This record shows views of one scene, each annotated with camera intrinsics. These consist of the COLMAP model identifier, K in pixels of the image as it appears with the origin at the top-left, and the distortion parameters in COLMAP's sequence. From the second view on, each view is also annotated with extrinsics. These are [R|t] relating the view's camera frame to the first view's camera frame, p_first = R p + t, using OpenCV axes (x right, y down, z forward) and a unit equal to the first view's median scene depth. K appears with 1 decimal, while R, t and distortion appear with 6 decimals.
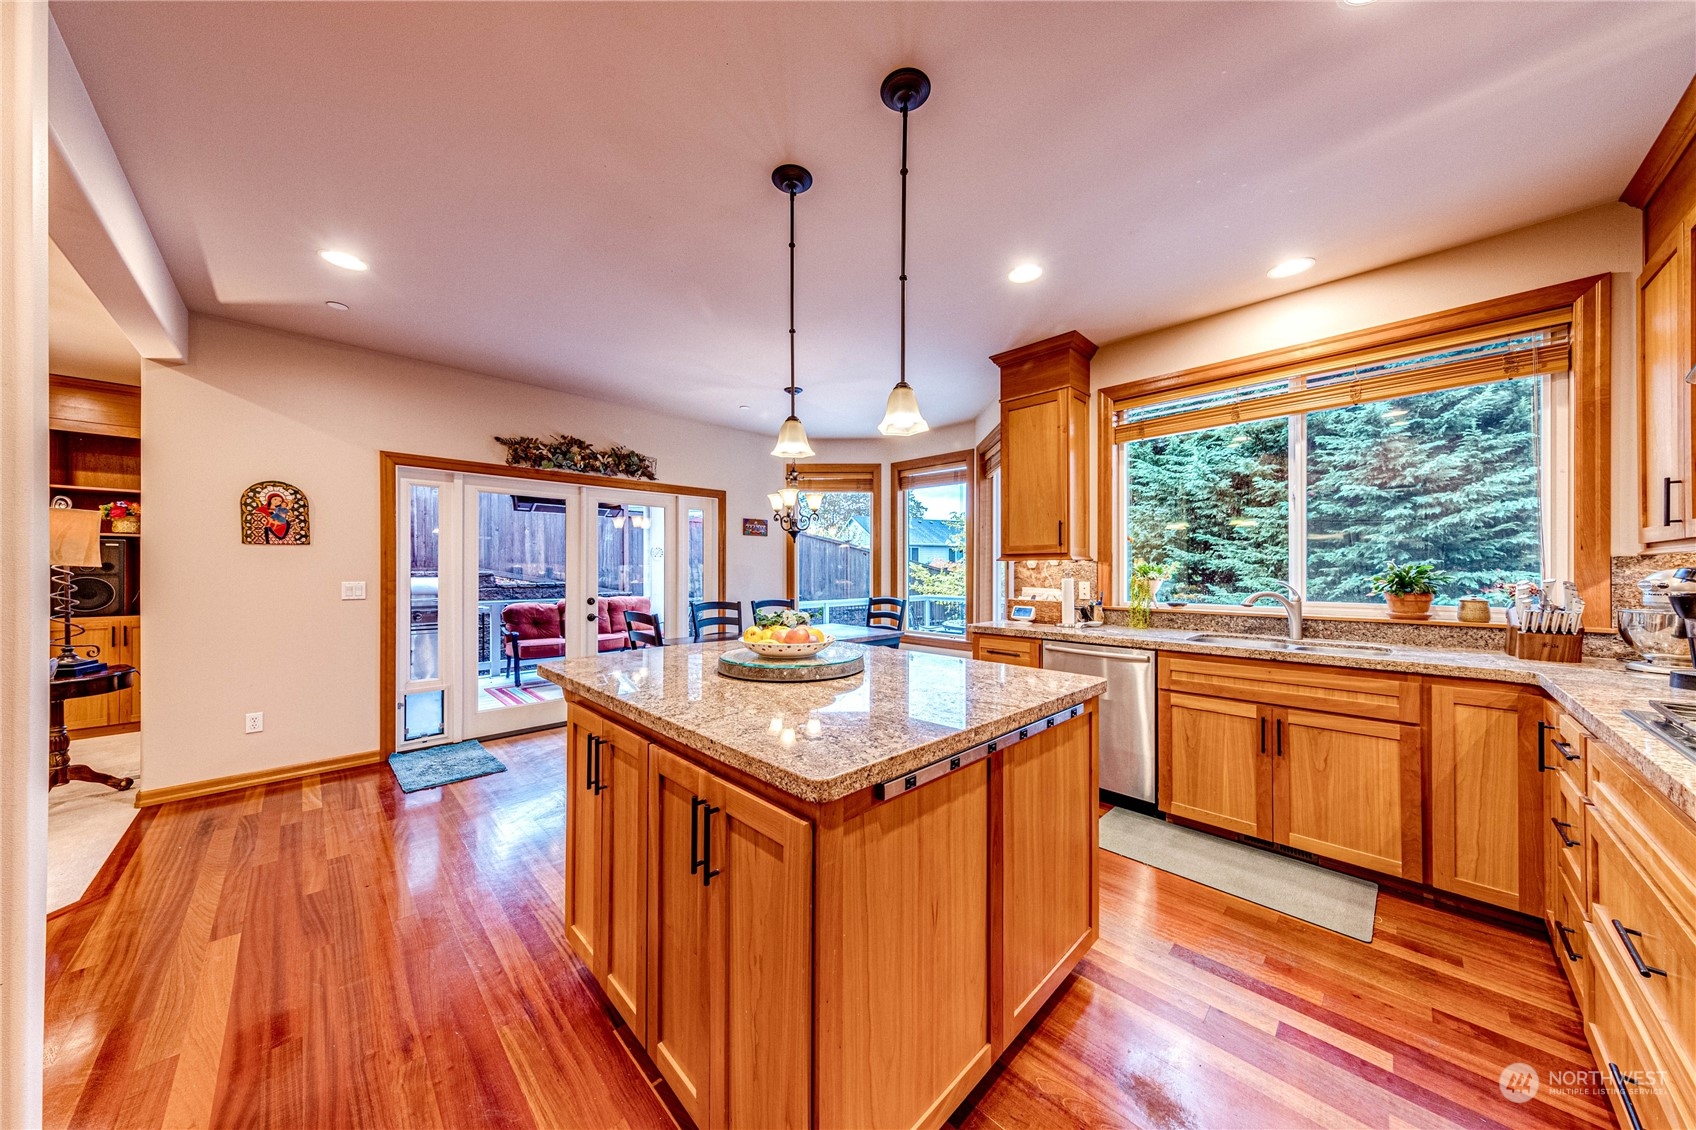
lens RADIAL K [[540.8, 0, 859.0], [0, 540.8, 571.2], [0, 0, 1]] dist [0.006561, -0.000352]
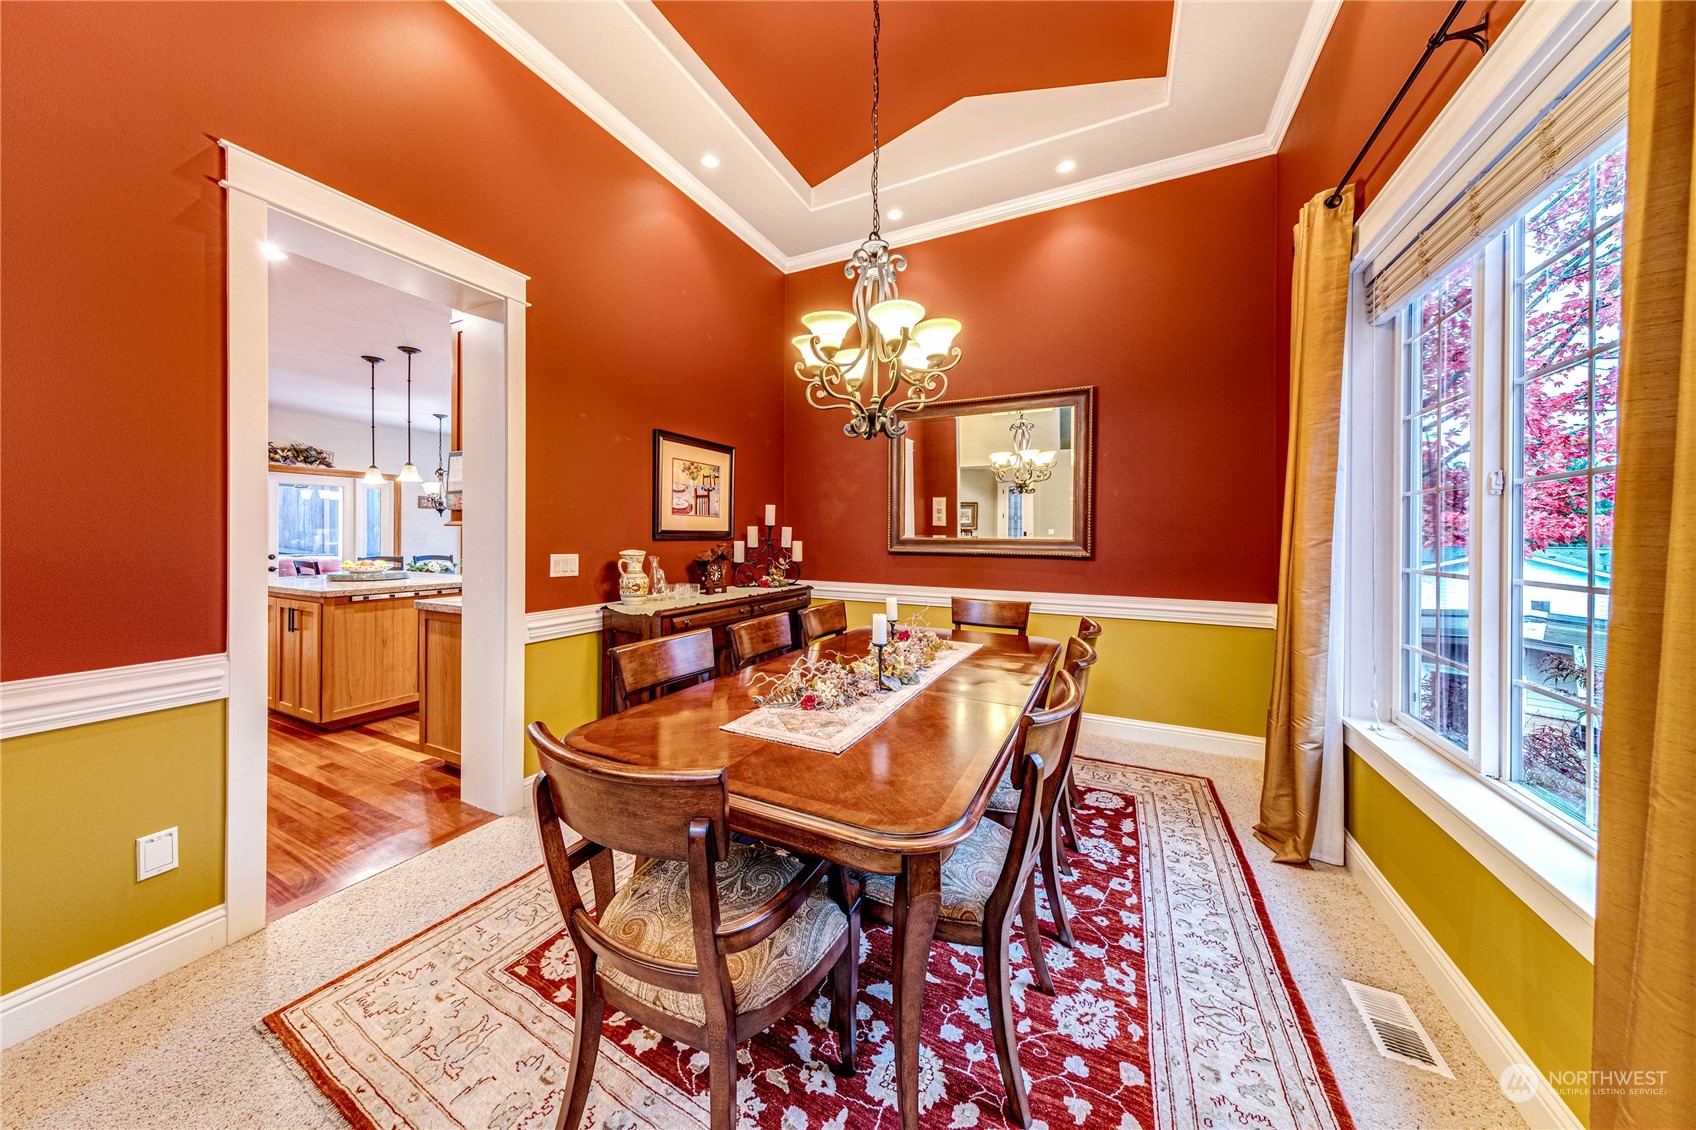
lens RADIAL K [[540.8, 0, 815.0], [0, 540.8, 537.8], [0, 0, 1]] dist [0.006561, -0.000352]
pose [[0.955709, 0.002645, 0.294301, 0.398838], [-0.004284, 0.999979, 0.004924, -0.004972], [-0.294282, -0.005967, 0.955700, -0.692819]]
